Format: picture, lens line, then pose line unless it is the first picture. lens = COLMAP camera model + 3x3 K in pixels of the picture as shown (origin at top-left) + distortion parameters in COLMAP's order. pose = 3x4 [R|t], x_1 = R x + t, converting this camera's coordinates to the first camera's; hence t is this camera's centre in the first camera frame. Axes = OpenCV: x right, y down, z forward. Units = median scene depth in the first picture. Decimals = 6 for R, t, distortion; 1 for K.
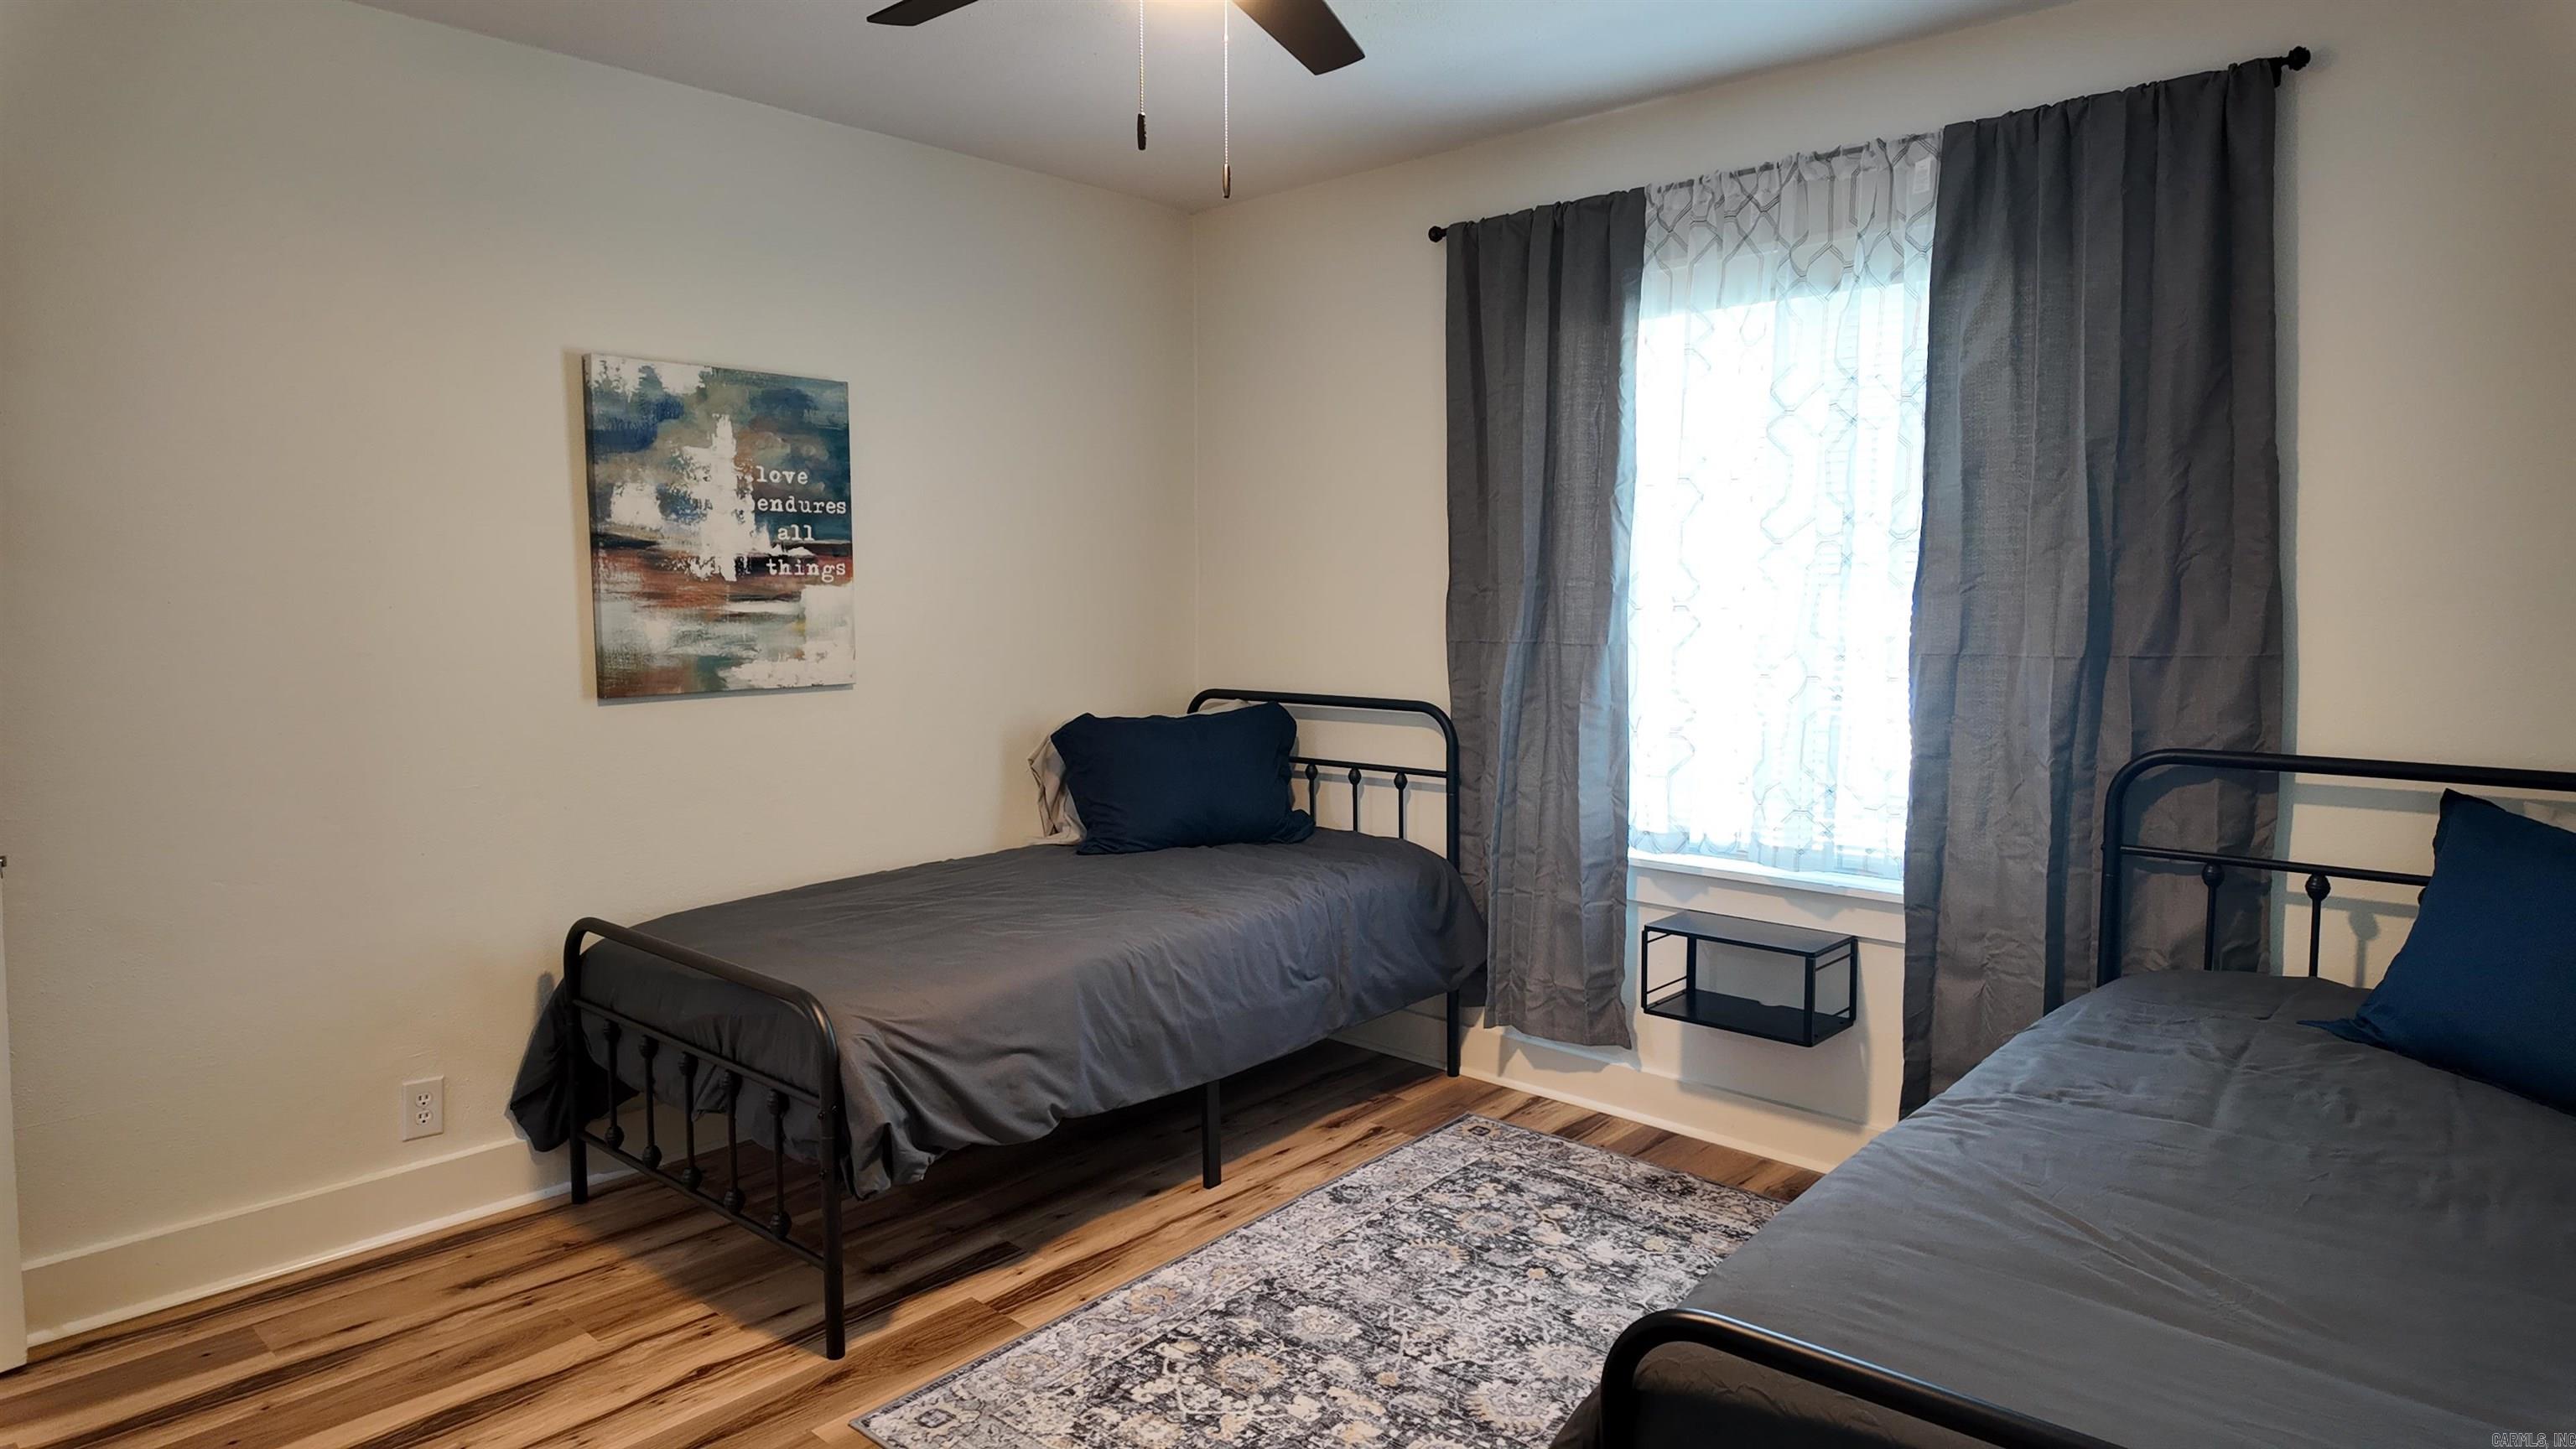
lens RADIAL K [[1528.1, 0, 1276.0], [0, 1528.1, 708.9], [0, 0, 1]] dist [0.082199, -0.057262]
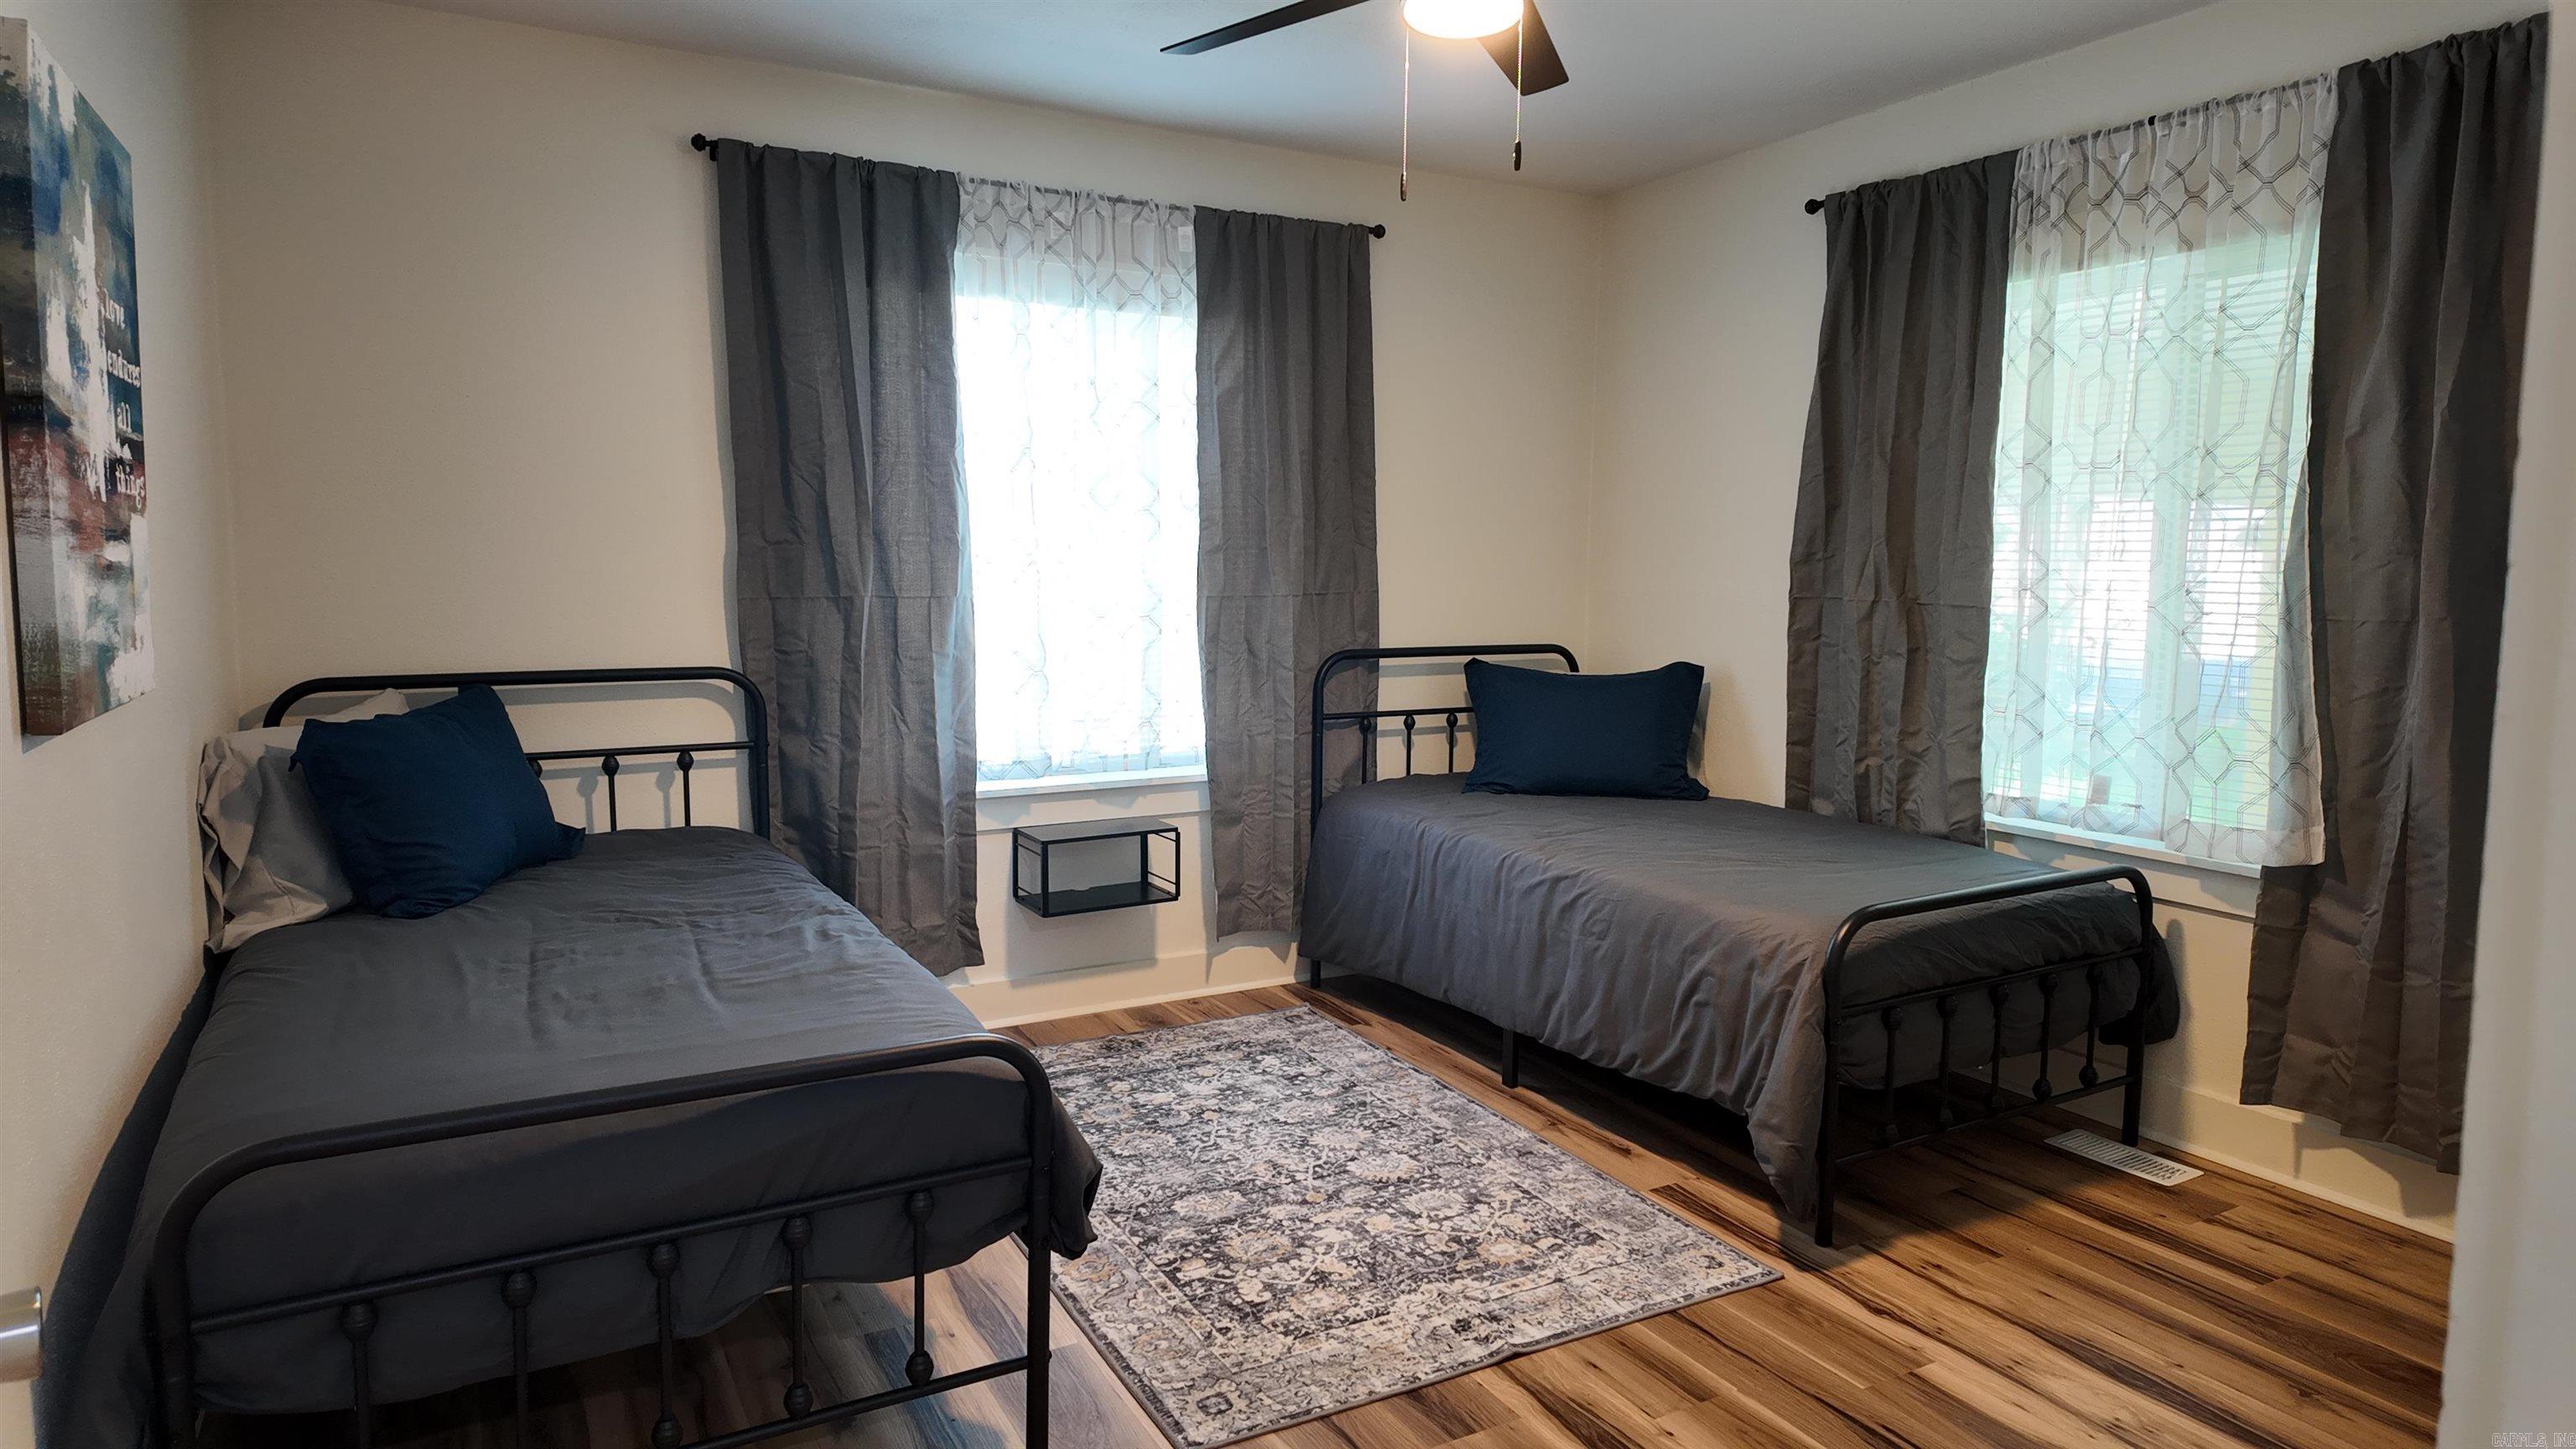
lens RADIAL K [[1528.1, 0, 1276.0], [0, 1528.1, 708.9], [0, 0, 1]] dist [0.082199, -0.057262]
pose [[0.338805, -0.083541, 0.937140, -0.851077], [0.078406, 0.995092, 0.060361, -0.012759], [-0.937584, 0.053027, 0.343692, 0.503317]]
